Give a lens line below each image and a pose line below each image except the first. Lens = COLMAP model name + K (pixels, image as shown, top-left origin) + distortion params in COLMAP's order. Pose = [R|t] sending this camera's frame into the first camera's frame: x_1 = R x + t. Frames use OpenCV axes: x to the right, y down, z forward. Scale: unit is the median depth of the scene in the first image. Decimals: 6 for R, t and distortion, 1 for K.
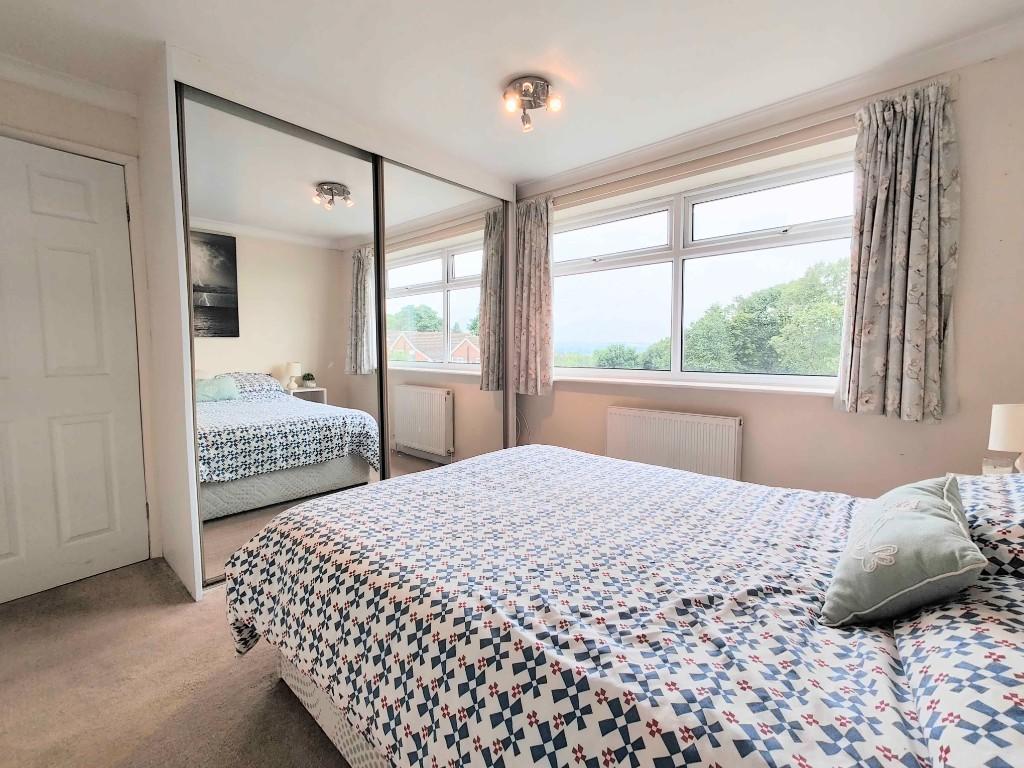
lens RADIAL K [[448.8, 0, 511.9], [0, 448.8, 383.4], [0, 0, 1]] dist [0.000529, 0.000314]
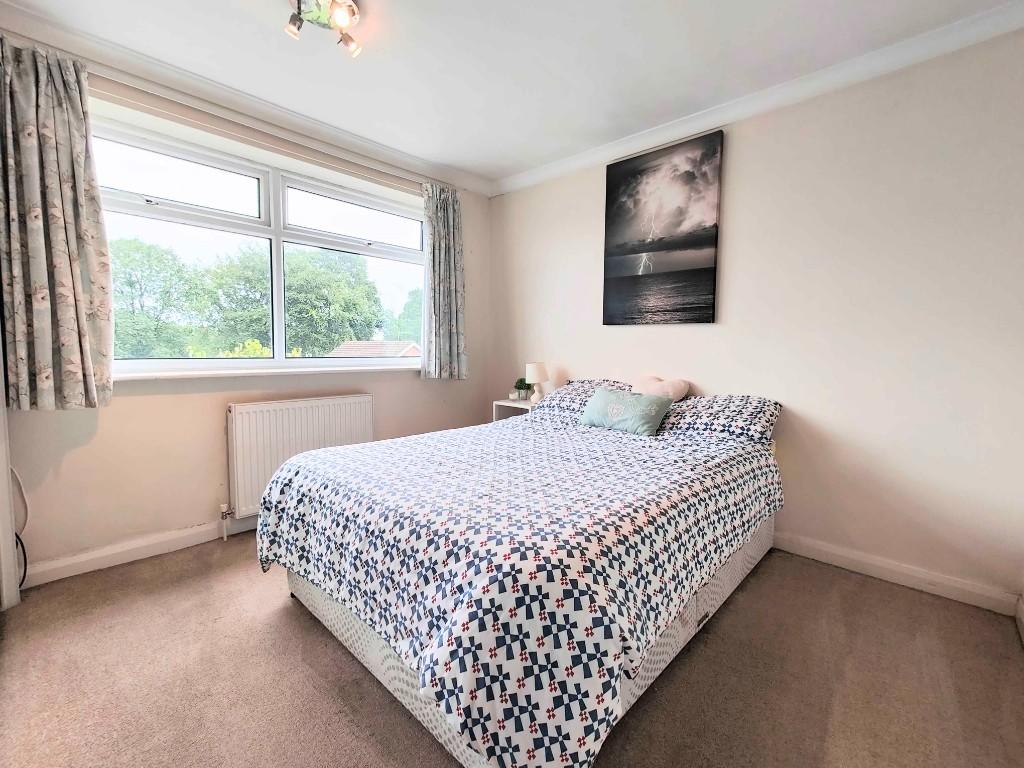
lens RADIAL K [[448.8, 0, 511.6], [0, 448.8, 383.2], [0, 0, 1]] dist [0.000529, 0.000314]
pose [[0.005665, -0.082326, 0.996589, -0.608898], [0.064125, 0.994584, 0.081796, -0.022026], [-0.997926, 0.063443, 0.010913, 0.537093]]
